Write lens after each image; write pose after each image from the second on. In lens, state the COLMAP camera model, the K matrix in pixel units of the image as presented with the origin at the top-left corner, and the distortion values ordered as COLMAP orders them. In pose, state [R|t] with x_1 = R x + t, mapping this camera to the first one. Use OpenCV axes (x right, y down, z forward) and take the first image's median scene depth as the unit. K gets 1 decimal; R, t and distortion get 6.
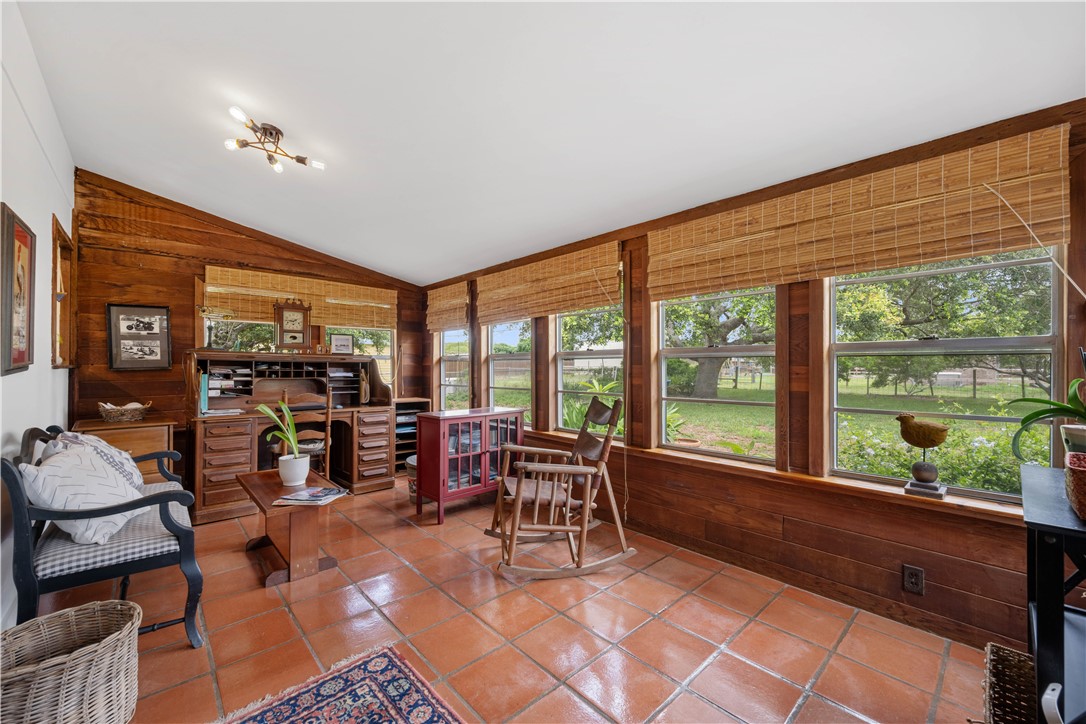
lens RADIAL K [[429.6, 0, 548.6], [0, 429.6, 367.7], [0, 0, 1]] dist [-0.000144, -0.000165]
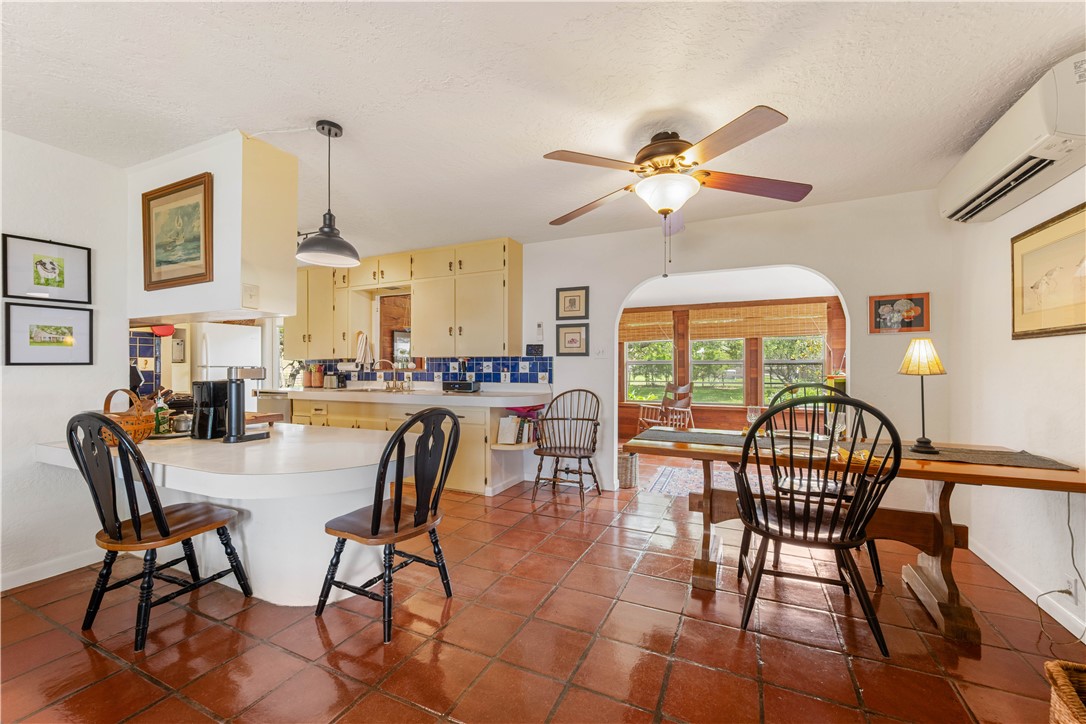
lens RADIAL K [[429.6, 0, 548.6], [0, 429.6, 367.7], [0, 0, 1]] dist [-0.000144, -0.000165]
pose [[0.926519, -0.003730, 0.376229, -1.096225], [0.004162, 0.999991, -0.000337, -0.006833], [-0.376224, 0.001878, 0.926527, -0.696071]]
